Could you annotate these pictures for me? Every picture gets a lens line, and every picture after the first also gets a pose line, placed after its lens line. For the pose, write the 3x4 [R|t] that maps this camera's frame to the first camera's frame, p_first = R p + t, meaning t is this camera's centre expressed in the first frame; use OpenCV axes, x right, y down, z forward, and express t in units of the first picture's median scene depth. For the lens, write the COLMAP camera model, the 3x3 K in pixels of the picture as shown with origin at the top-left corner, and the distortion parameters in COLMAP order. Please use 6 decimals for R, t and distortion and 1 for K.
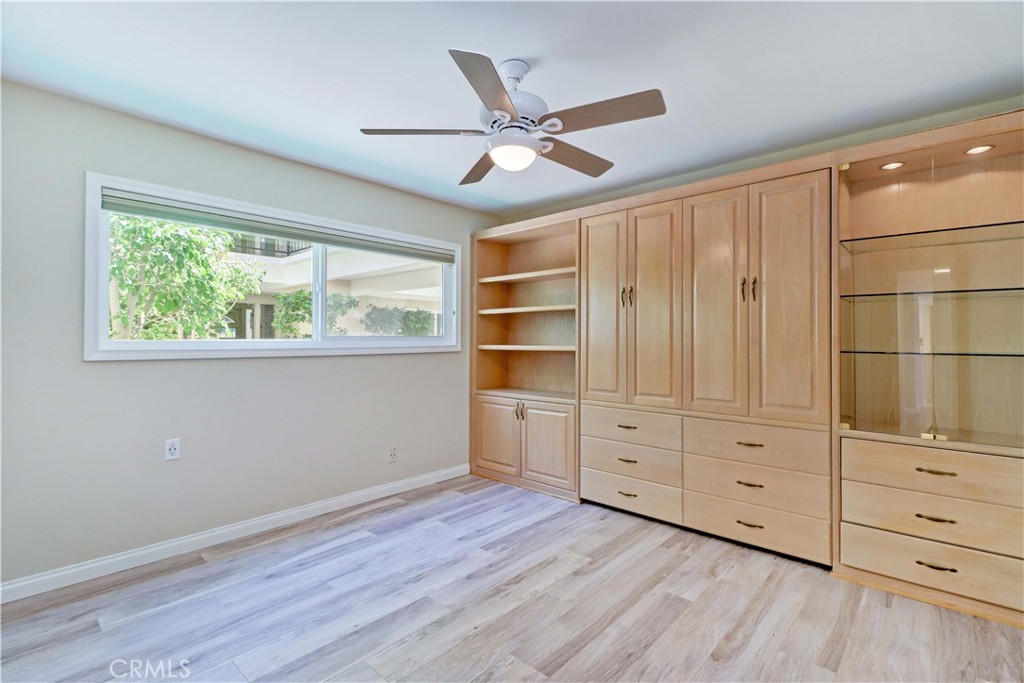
lens RADIAL K [[472.4, 0, 530.7], [0, 472.4, 329.8], [0, 0, 1]] dist [0.015129, -0.012417]
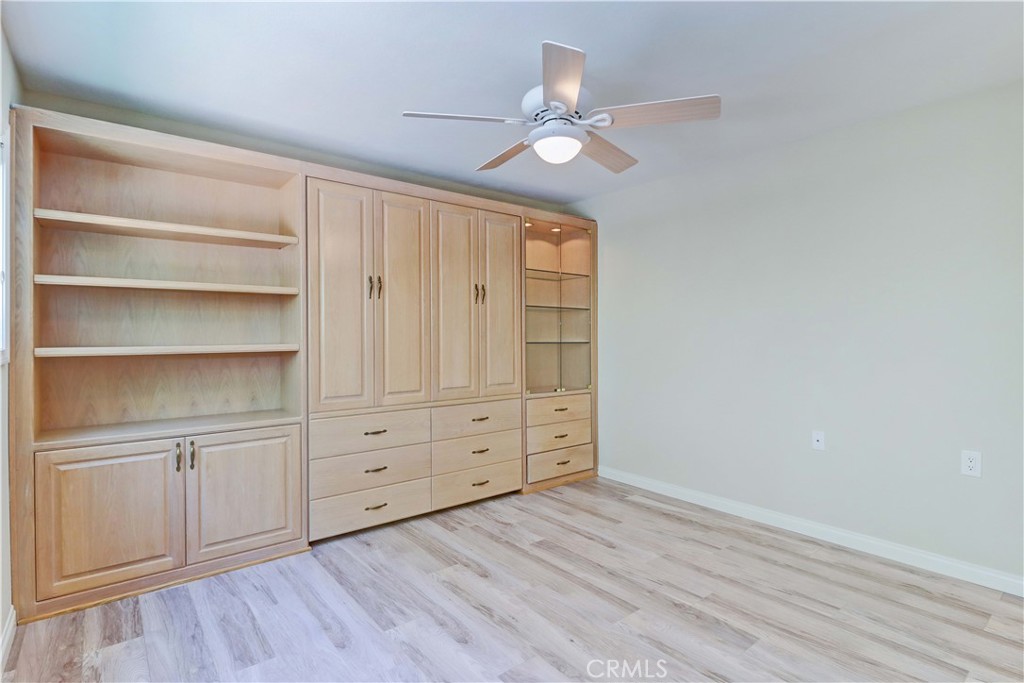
lens RADIAL K [[501.7, 0, 509.4], [0, 501.7, 330.6], [0, 0, 1]] dist [0.017455, -0.016796]
pose [[0.176963, 0.008721, 0.984179, -0.822807], [-0.017846, 0.999825, -0.005651, 0.015735], [-0.984056, -0.016564, 0.177088, 0.697989]]
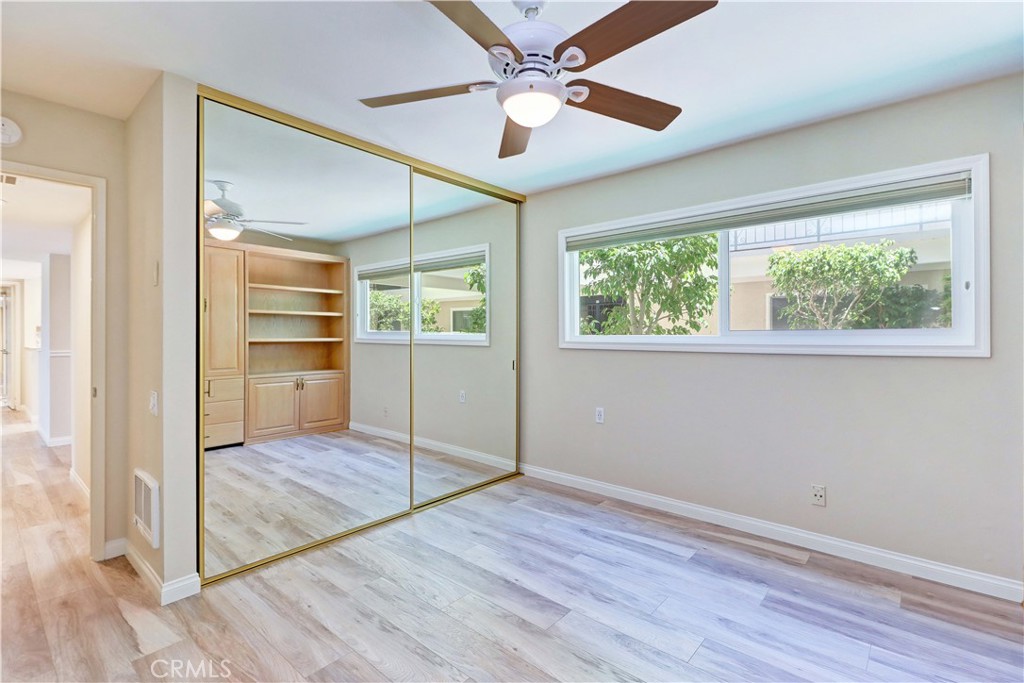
lens RADIAL K [[476.6, 0, 519.7], [0, 476.6, 336.2], [0, 0, 1]] dist [0.034306, -0.020102]
pose [[0.003488, 0.001873, -0.999992, 0.592072], [0.017933, 0.999837, 0.001935, 0.016682], [0.999833, -0.017940, 0.003453, 0.740238]]
